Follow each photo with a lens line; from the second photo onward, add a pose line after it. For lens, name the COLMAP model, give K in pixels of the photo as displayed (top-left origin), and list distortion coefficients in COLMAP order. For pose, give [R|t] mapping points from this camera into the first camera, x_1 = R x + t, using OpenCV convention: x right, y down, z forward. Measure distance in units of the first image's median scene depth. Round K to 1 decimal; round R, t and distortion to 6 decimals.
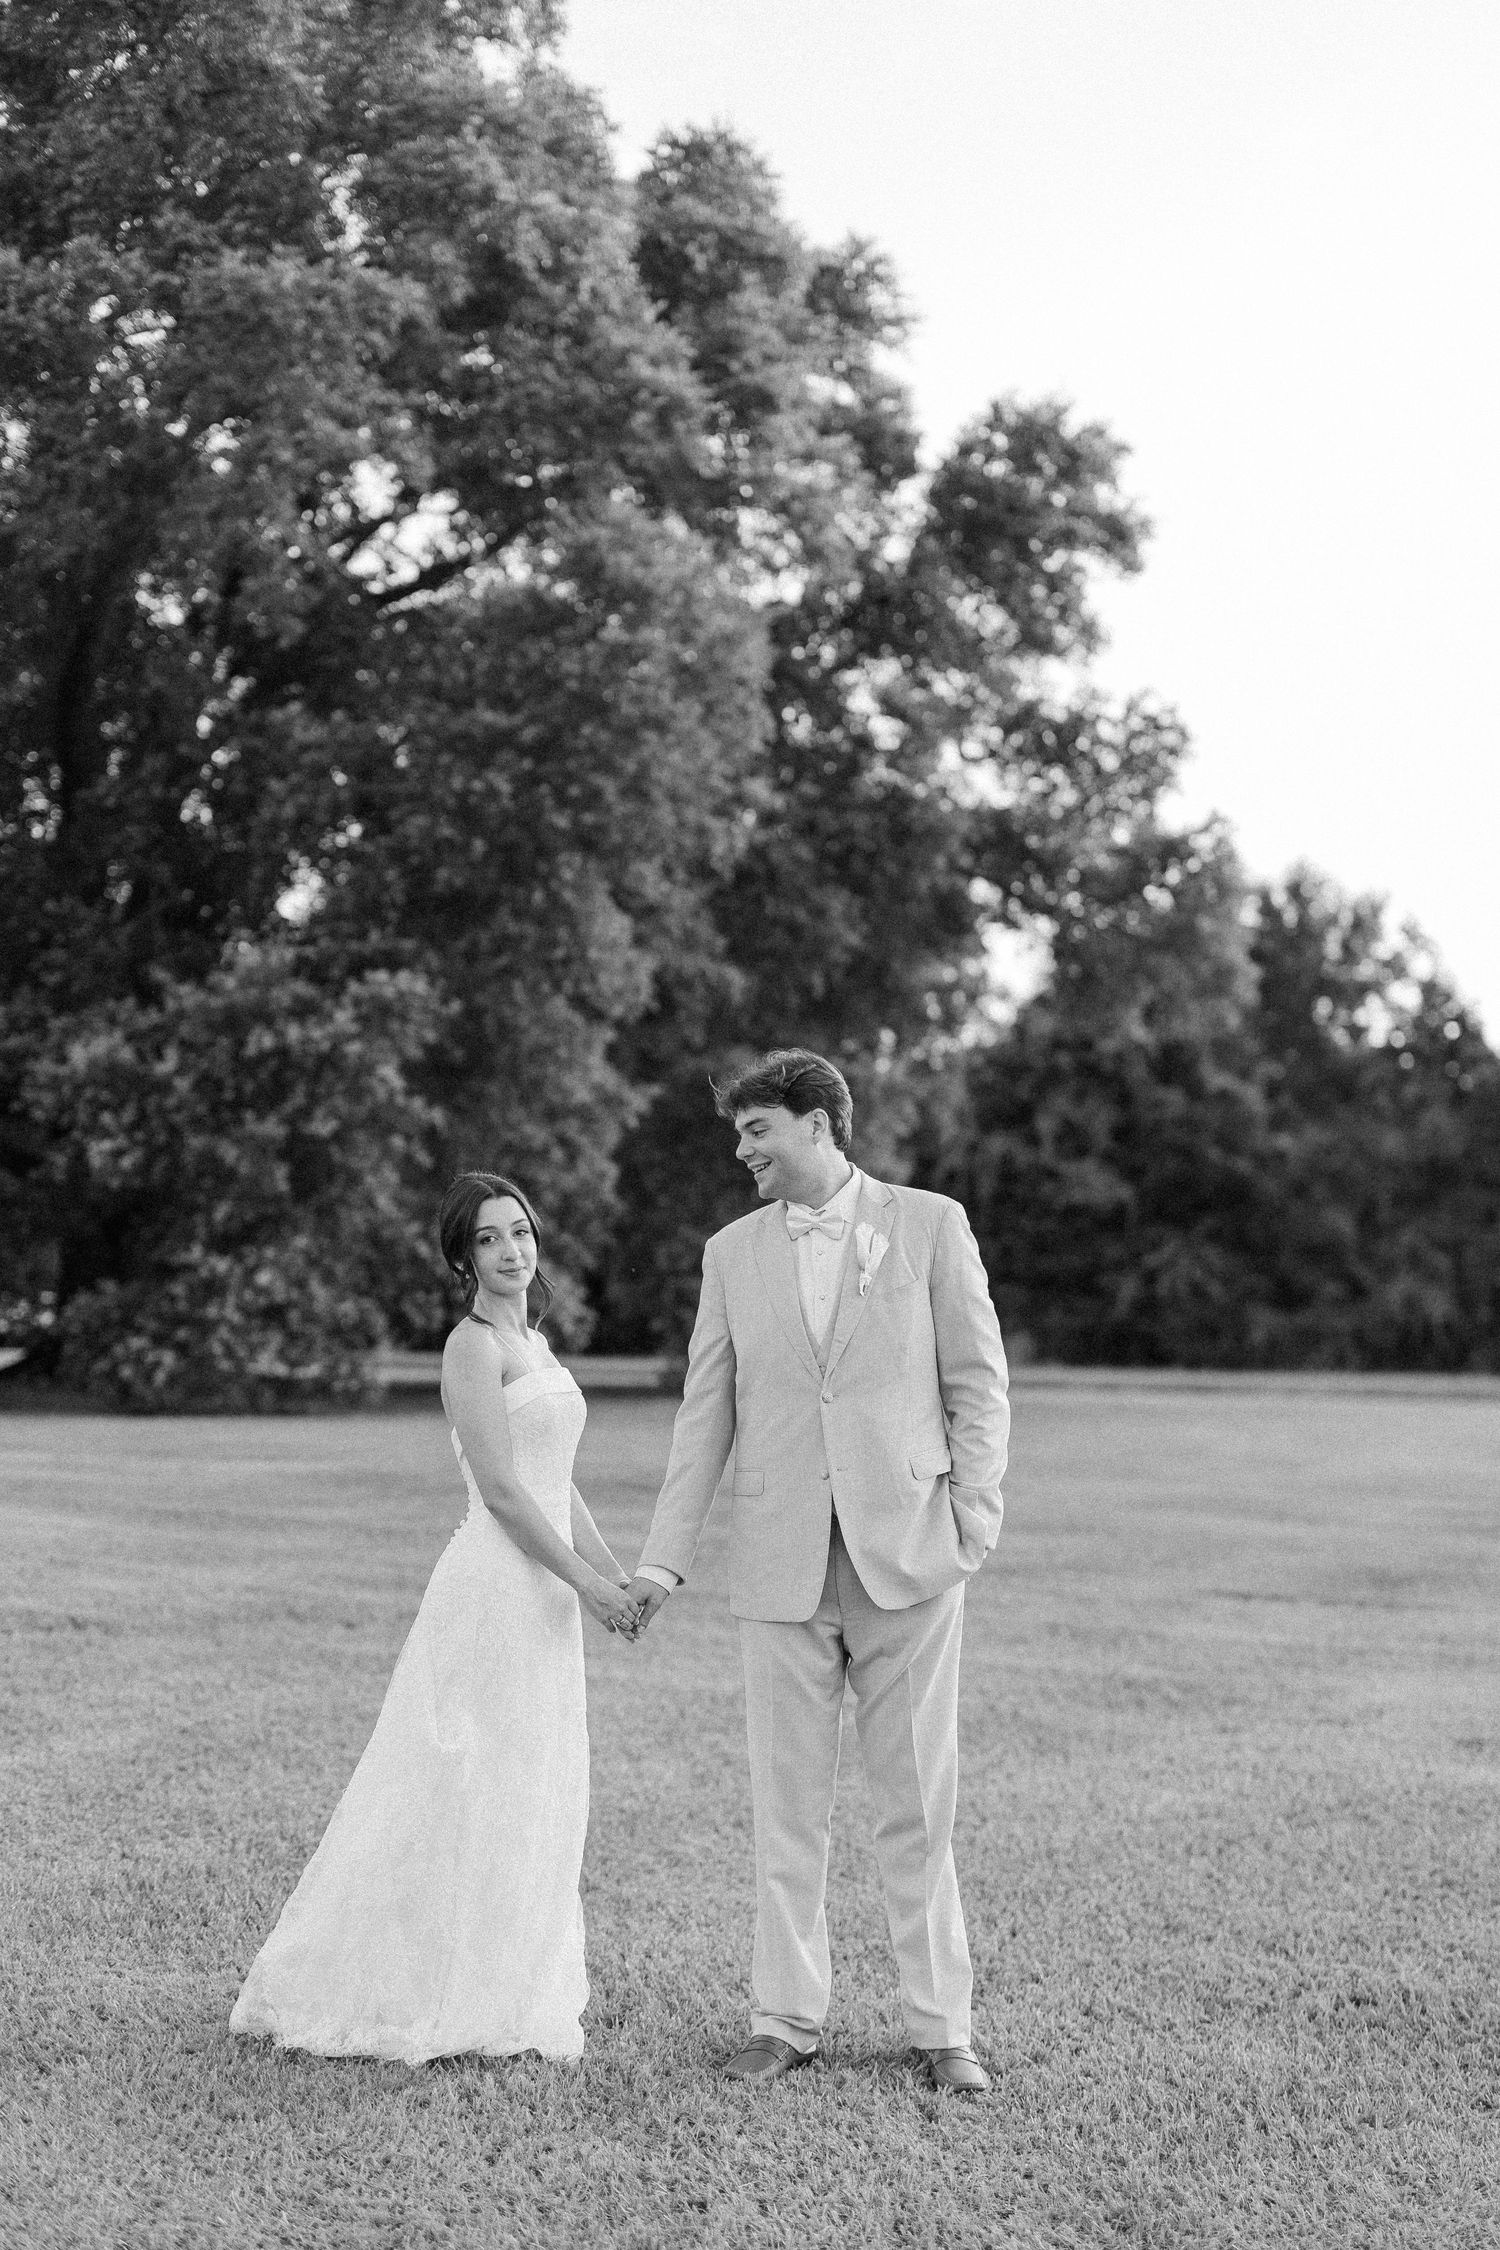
lens RADIAL K [[3233.0, 0, 754.2], [0, 3233.0, 1129.1], [0, 0, 1]] dist [0.030085, 0.000000]
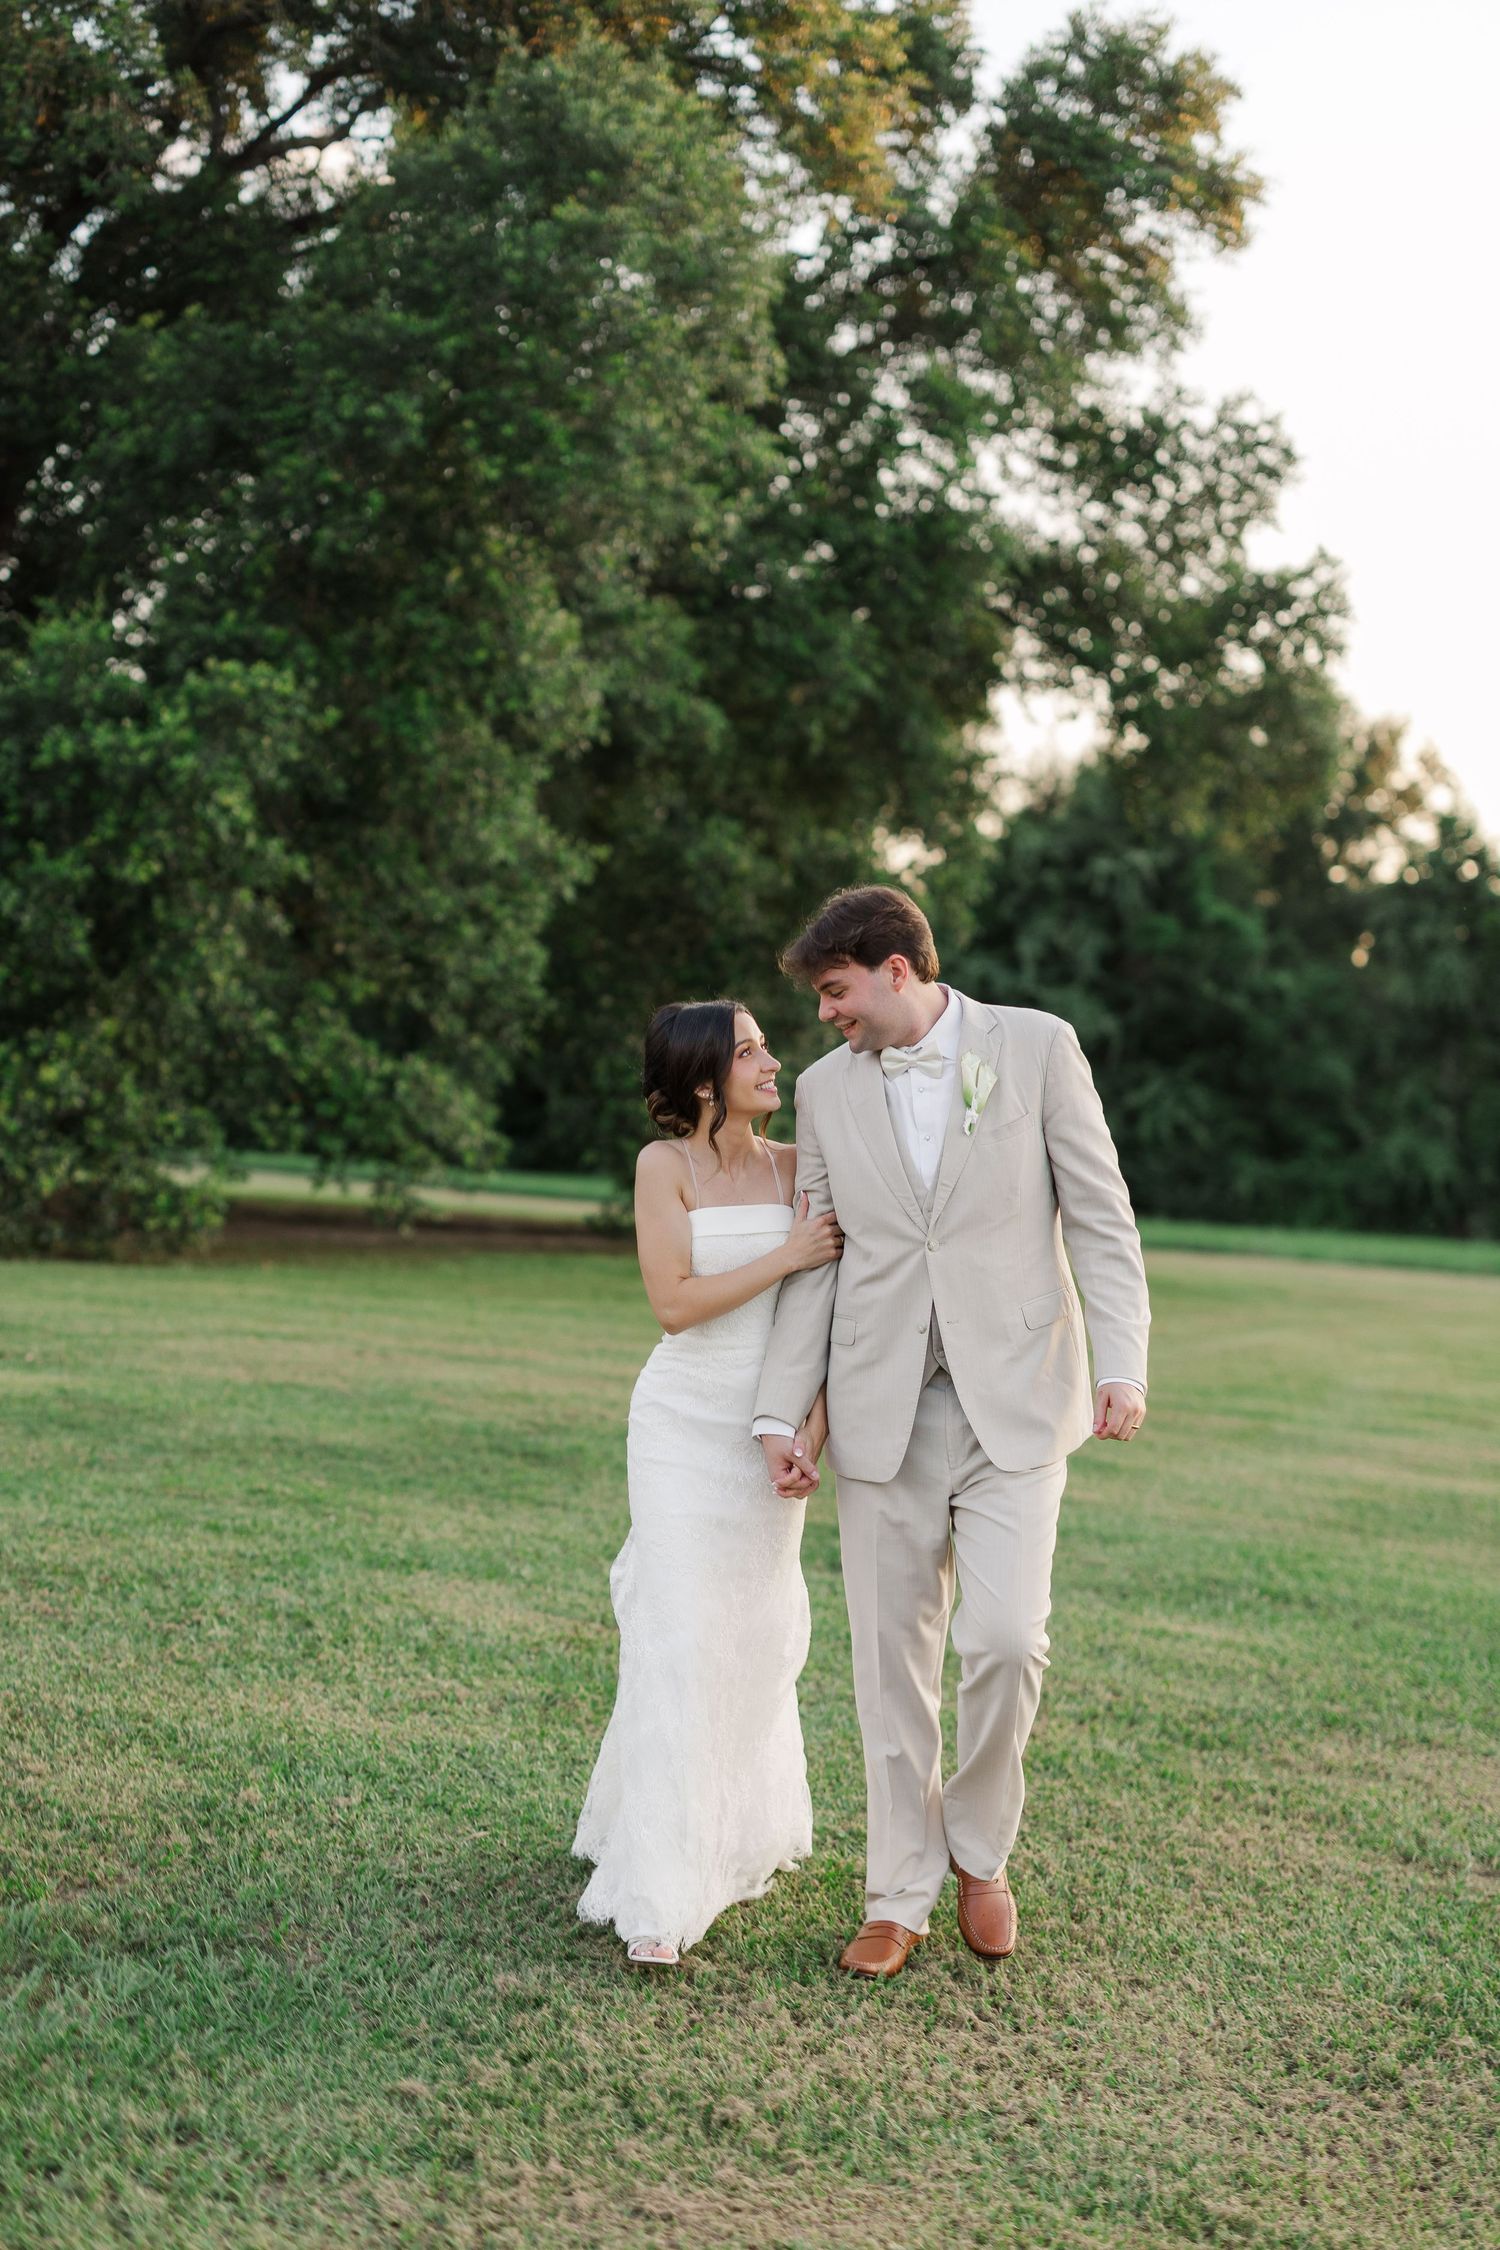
lens RADIAL K [[3233.0, 0, 748.7], [0, 3233.0, 1133.9], [0, 0, 1]] dist [0.030085, 0.000000]
pose [[0.998521, 0.052362, 0.014600, -0.002986], [-0.053126, 0.996897, 0.058093, 0.006469], [-0.011513, -0.058783, 0.998204, 0.196332]]
